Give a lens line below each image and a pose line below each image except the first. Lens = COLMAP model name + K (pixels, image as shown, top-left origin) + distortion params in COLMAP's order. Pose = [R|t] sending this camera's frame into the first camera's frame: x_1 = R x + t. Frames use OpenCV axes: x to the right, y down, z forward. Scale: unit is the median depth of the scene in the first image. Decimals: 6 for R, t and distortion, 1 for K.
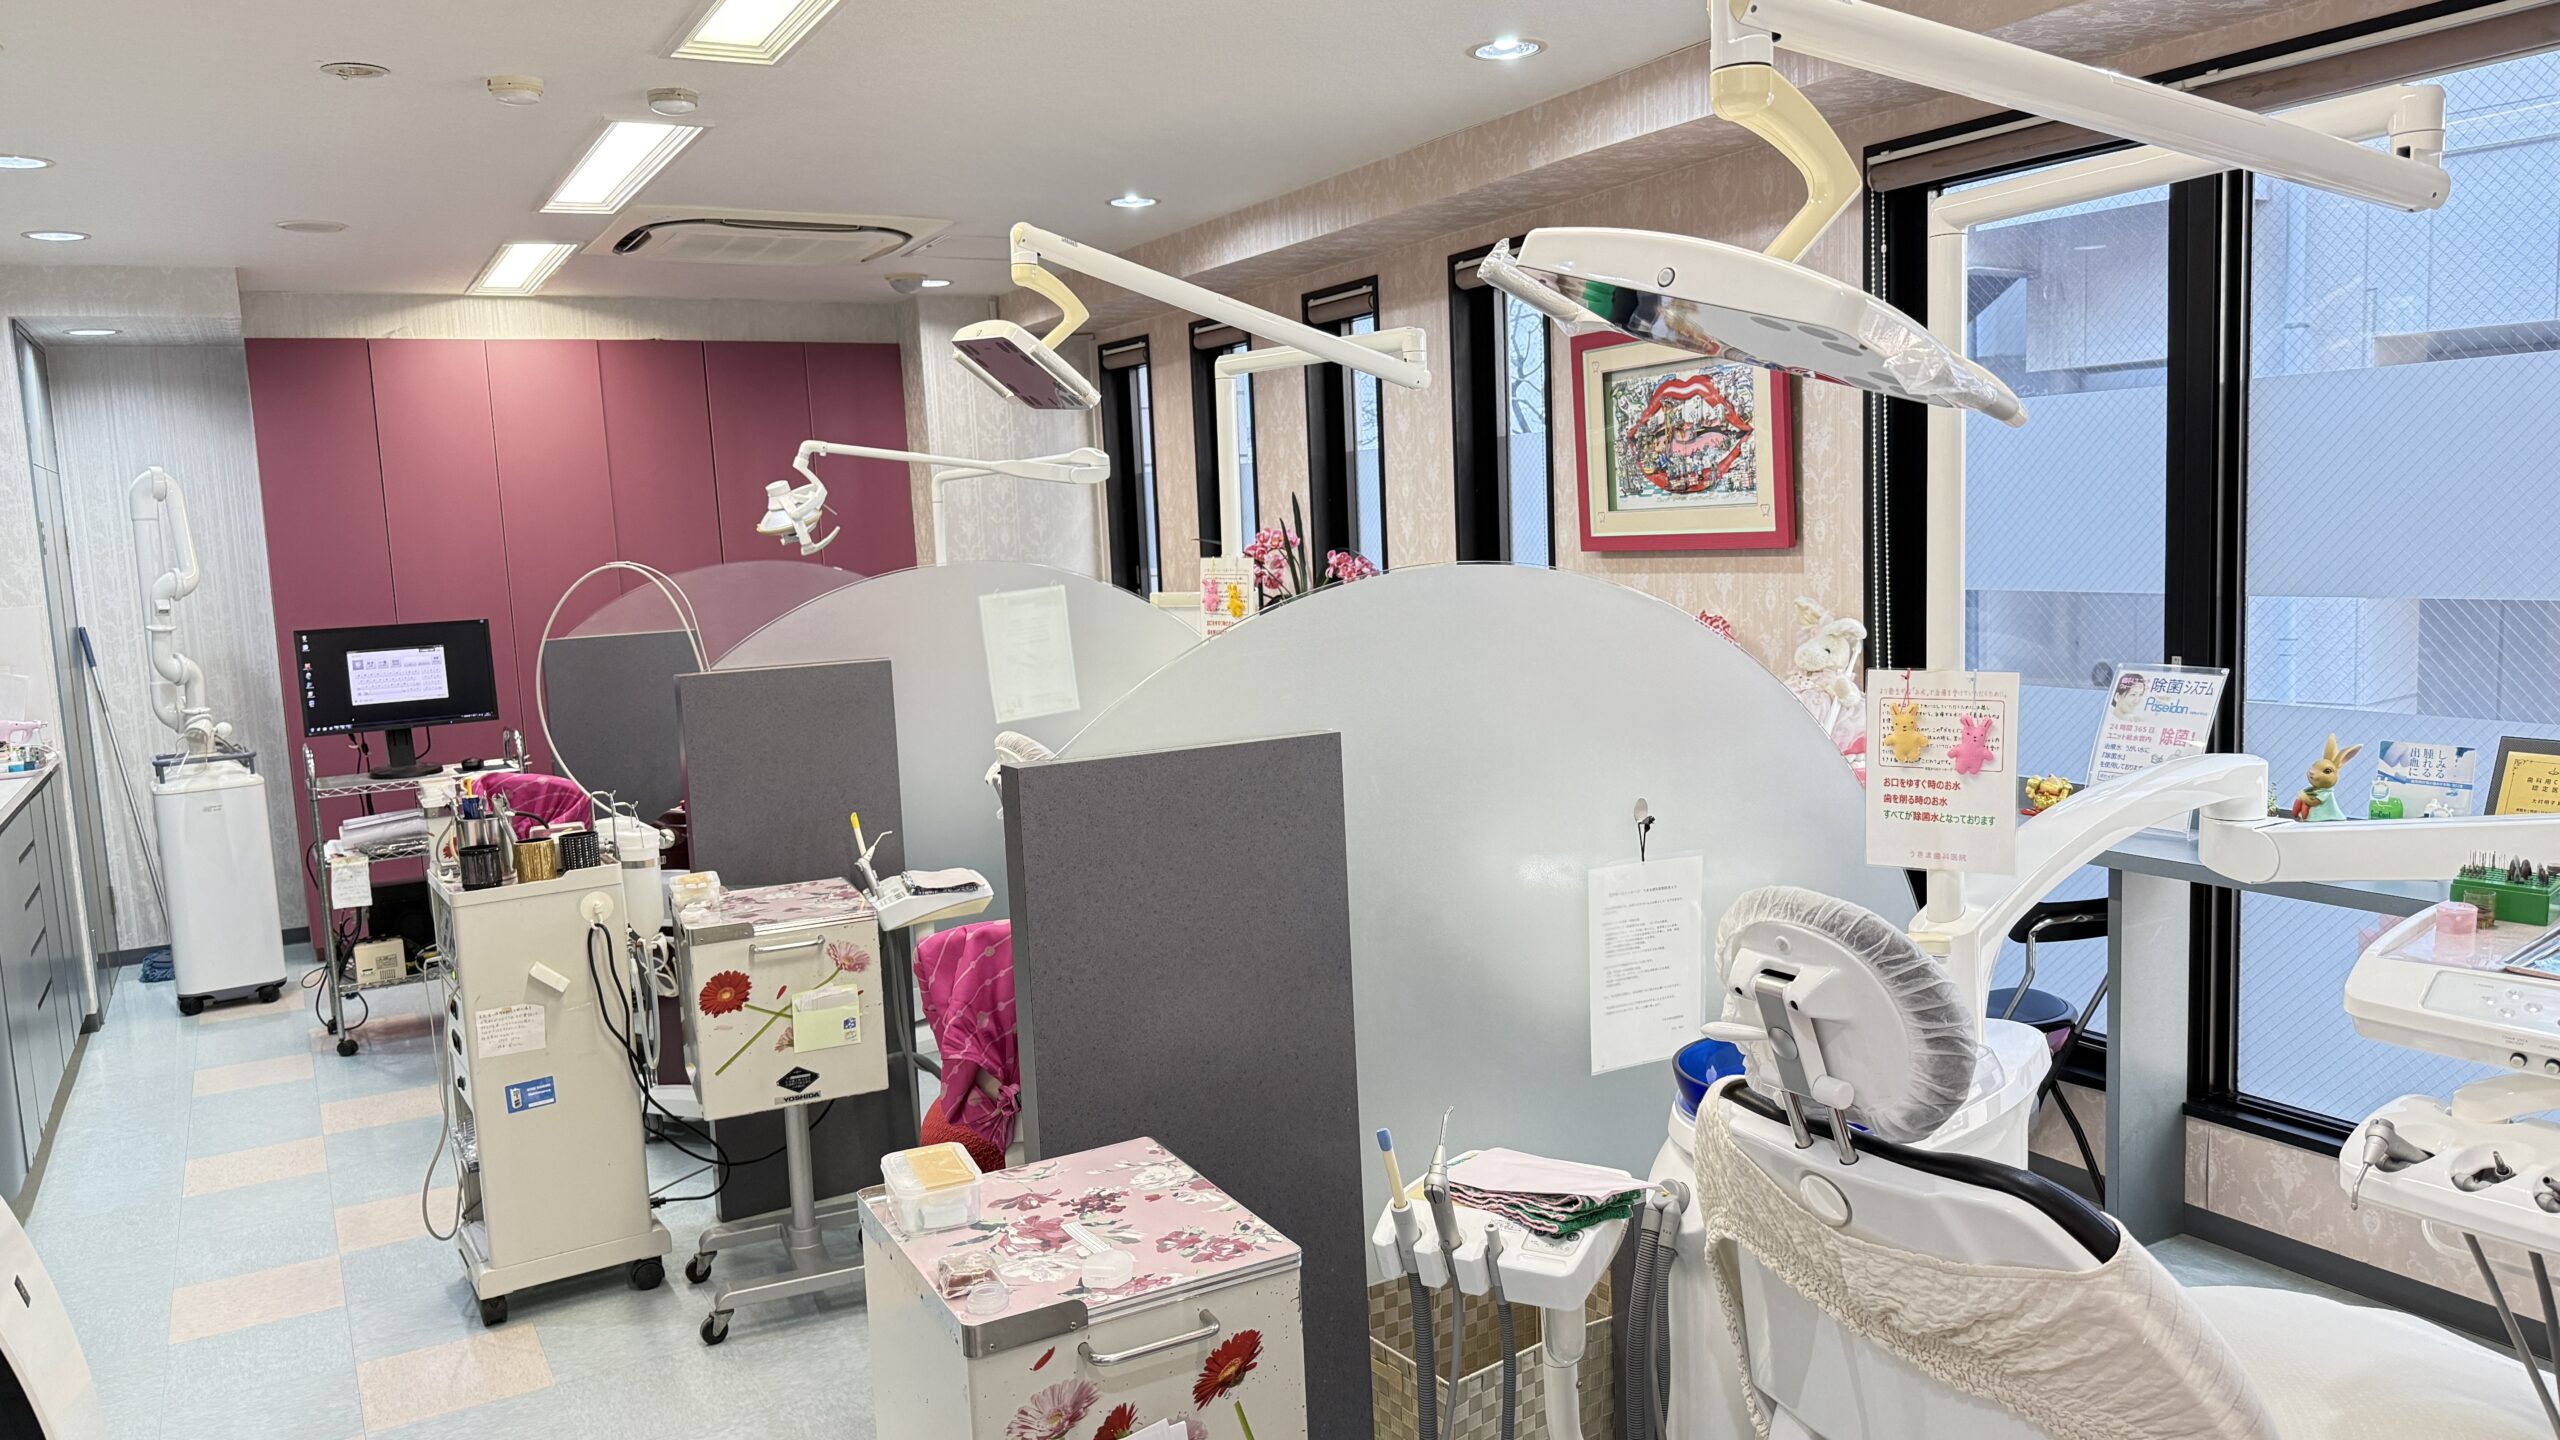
lens RADIAL K [[1878.8, 0, 1286.7], [0, 1878.8, 713.8], [0, 0, 1]] dist [0.007769, 0.002372]
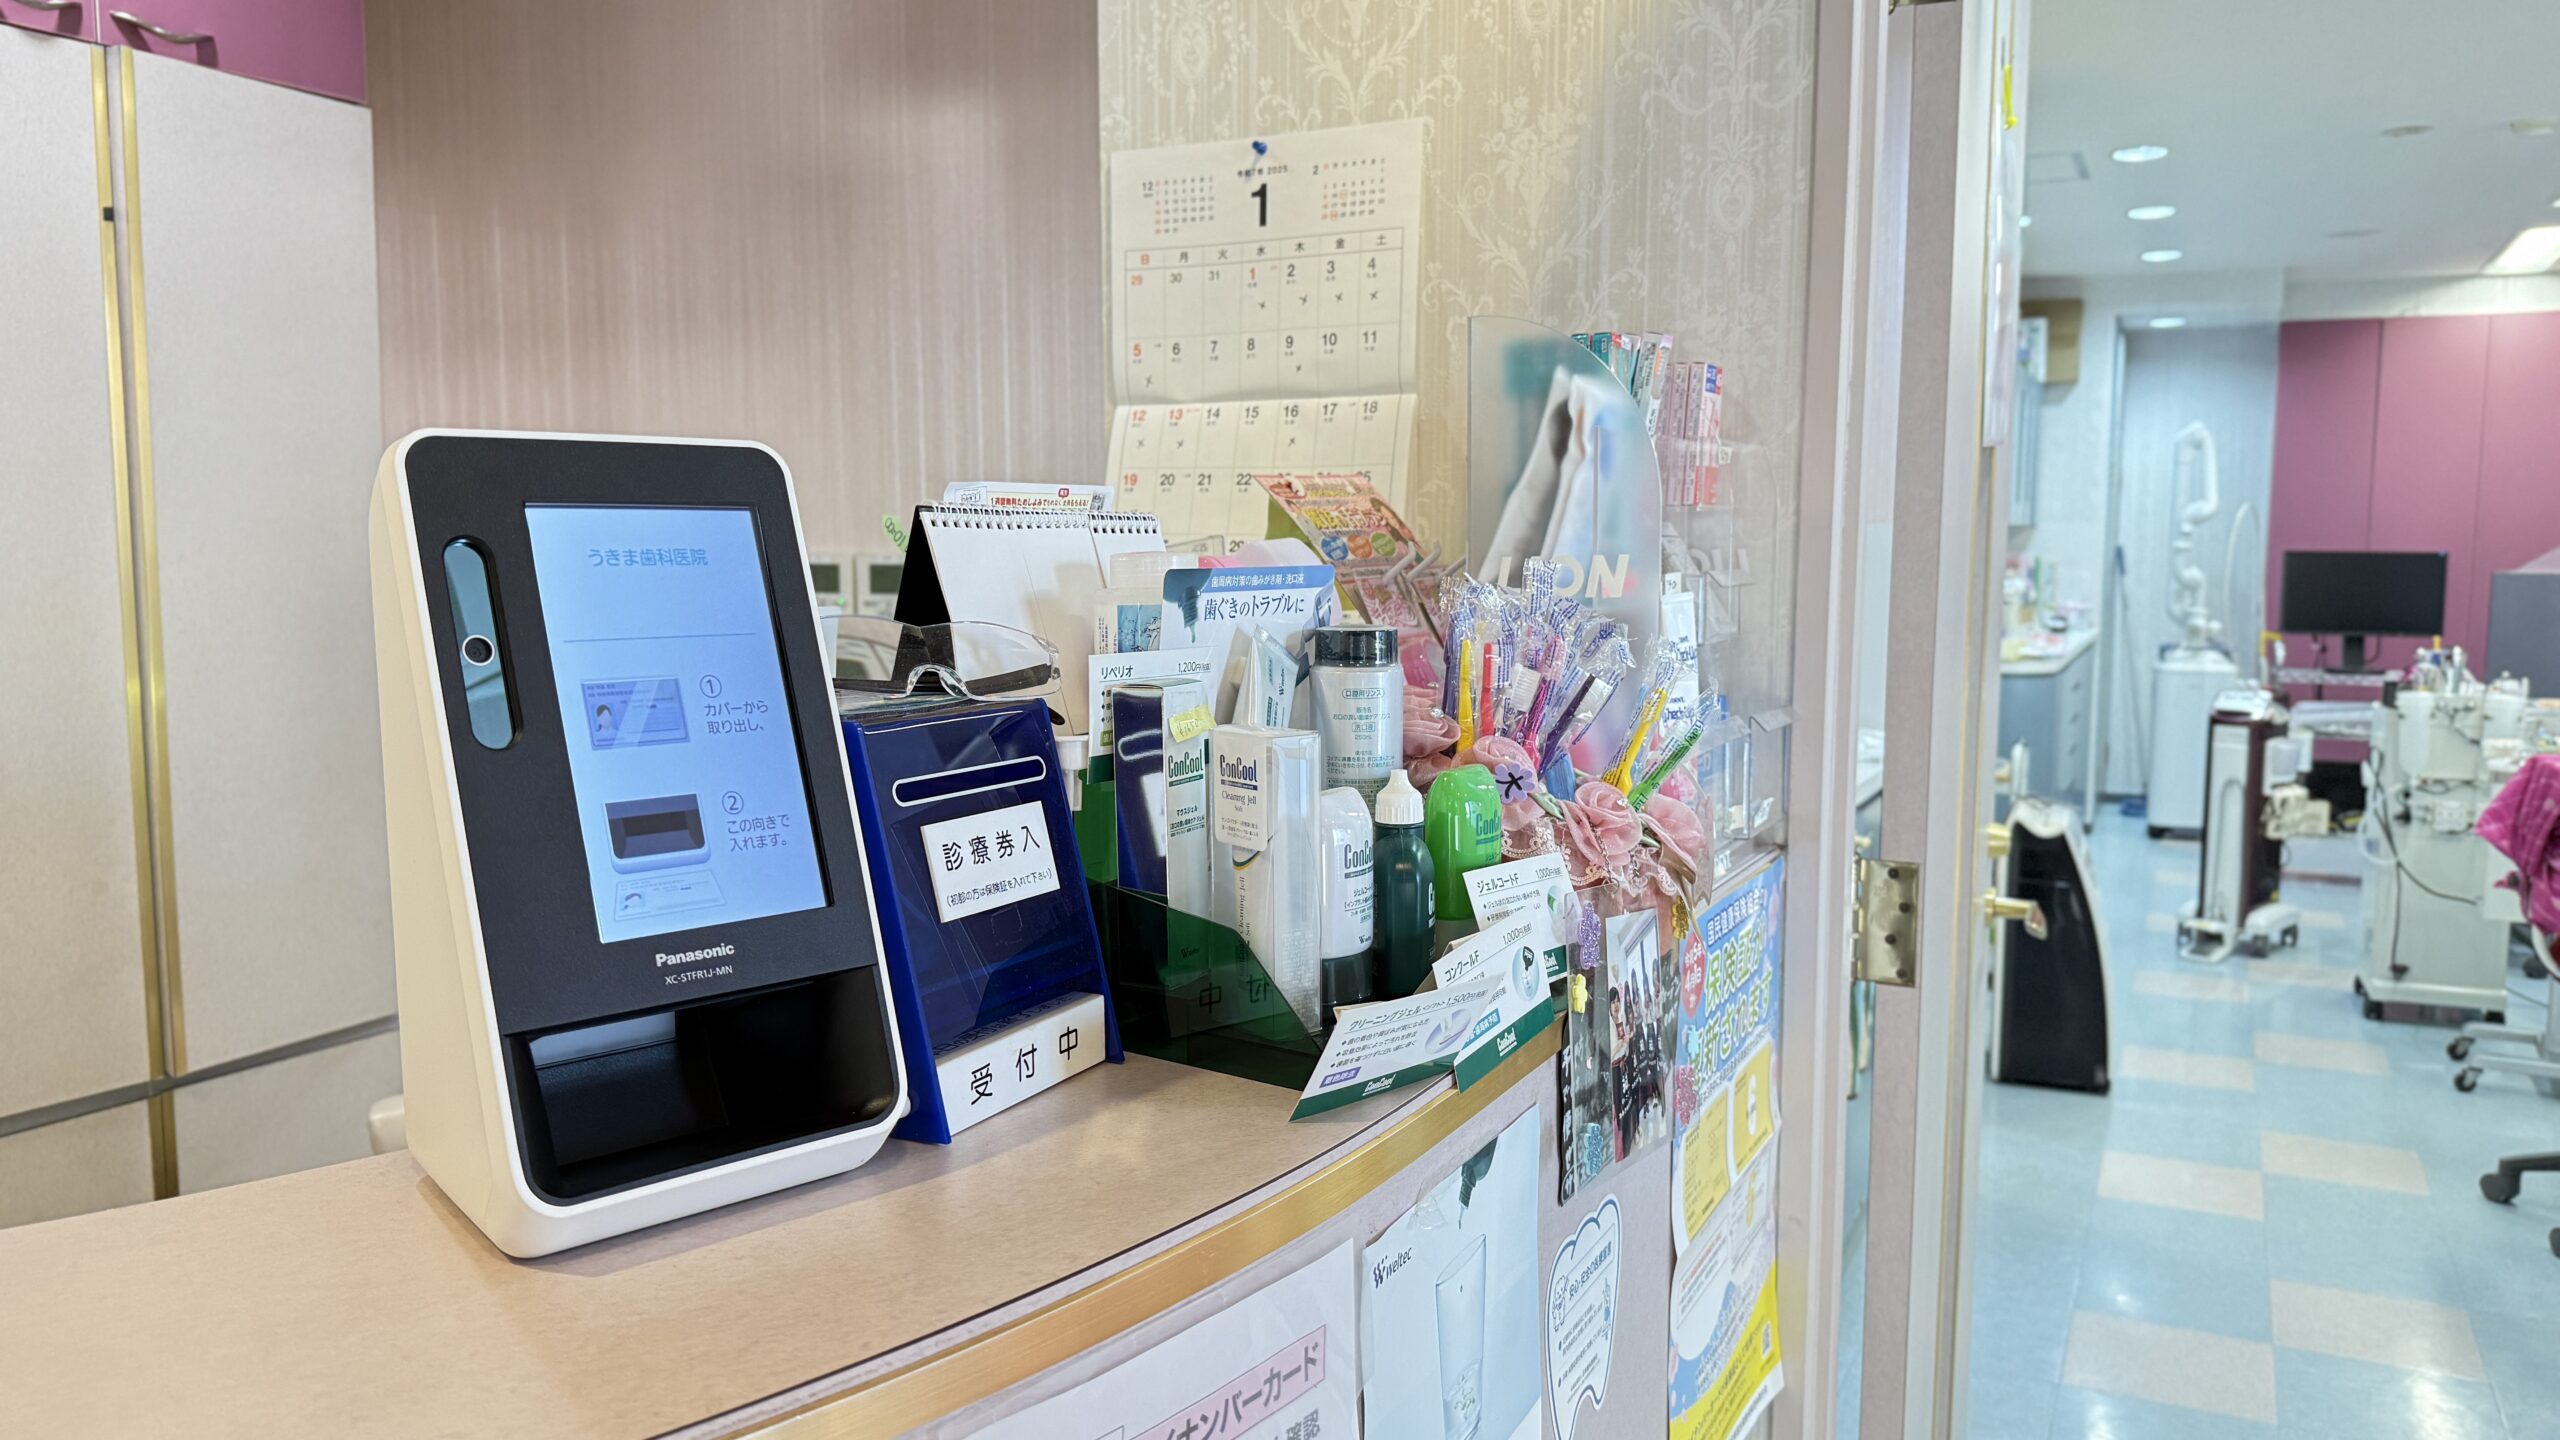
lens RADIAL K [[1878.8, 0, 1290.0], [0, 1878.8, 727.3], [0, 0, 1]] dist [0.007769, 0.002372]
pose [[0.578858, 0.131442, -0.804765, 0.120437], [-0.122684, 0.989727, 0.073406, 0.060253], [0.806146, 0.056240, 0.589038, -0.275135]]
